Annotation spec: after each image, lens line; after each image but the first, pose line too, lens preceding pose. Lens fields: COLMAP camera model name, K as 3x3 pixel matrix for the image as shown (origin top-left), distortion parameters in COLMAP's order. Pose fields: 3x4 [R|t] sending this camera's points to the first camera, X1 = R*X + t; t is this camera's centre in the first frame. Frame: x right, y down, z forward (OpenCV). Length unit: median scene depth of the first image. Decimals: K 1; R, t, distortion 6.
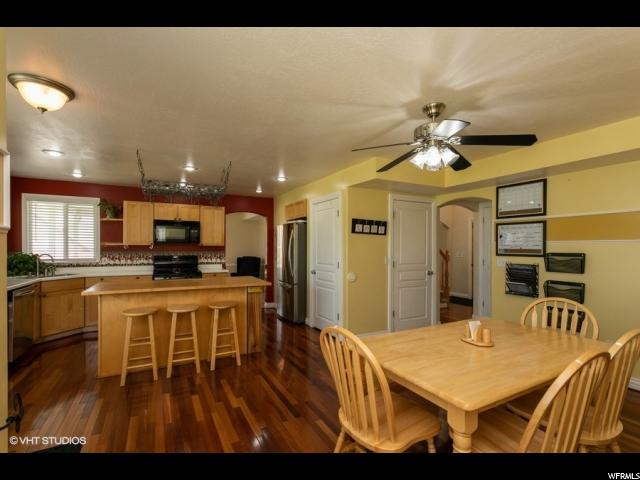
lens RADIAL K [[303.7, 0, 316.4], [0, 303.7, 246.4], [0, 0, 1]] dist [0.001712, 0.001491]
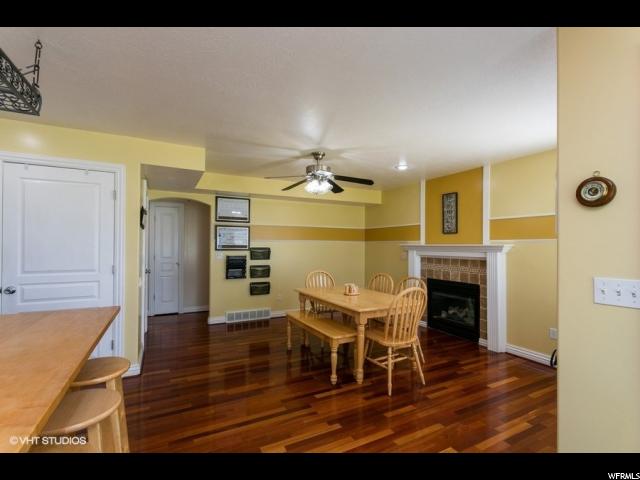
lens RADIAL K [[303.7, 0, 318.2], [0, 303.7, 241.3], [0, 0, 1]] dist [0.001712, 0.001491]
pose [[0.008914, 0.007645, 0.999931, -0.525180], [-0.005699, 0.999955, -0.007595, -0.000521], [-0.999944, -0.005631, 0.008958, 0.448909]]
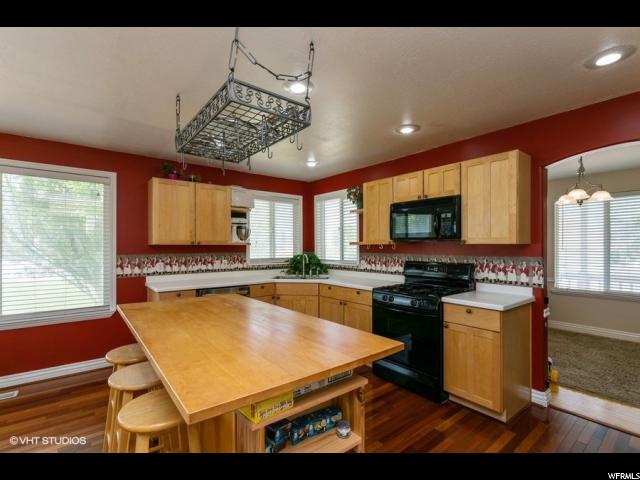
lens RADIAL K [[303.7, 0, 317.5], [0, 303.7, 243.4], [0, 0, 1]] dist [0.001712, 0.001491]
pose [[0.185624, -0.013577, -0.982527, 0.057766], [0.002770, 0.999908, -0.013294, 0.002674], [0.982617, -0.000254, 0.185644, 0.762659]]
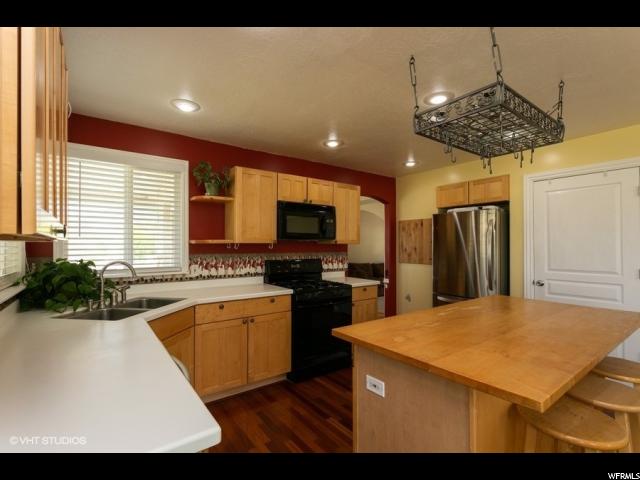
lens RADIAL K [[303.7, 0, 315.2], [0, 303.7, 241.5], [0, 0, 1]] dist [0.001712, 0.001491]
pose [[0.988857, -0.001382, 0.148862, -0.575787], [0.002446, 0.999973, -0.006964, -0.003116], [-0.148848, 0.007251, 0.988833, 0.411552]]
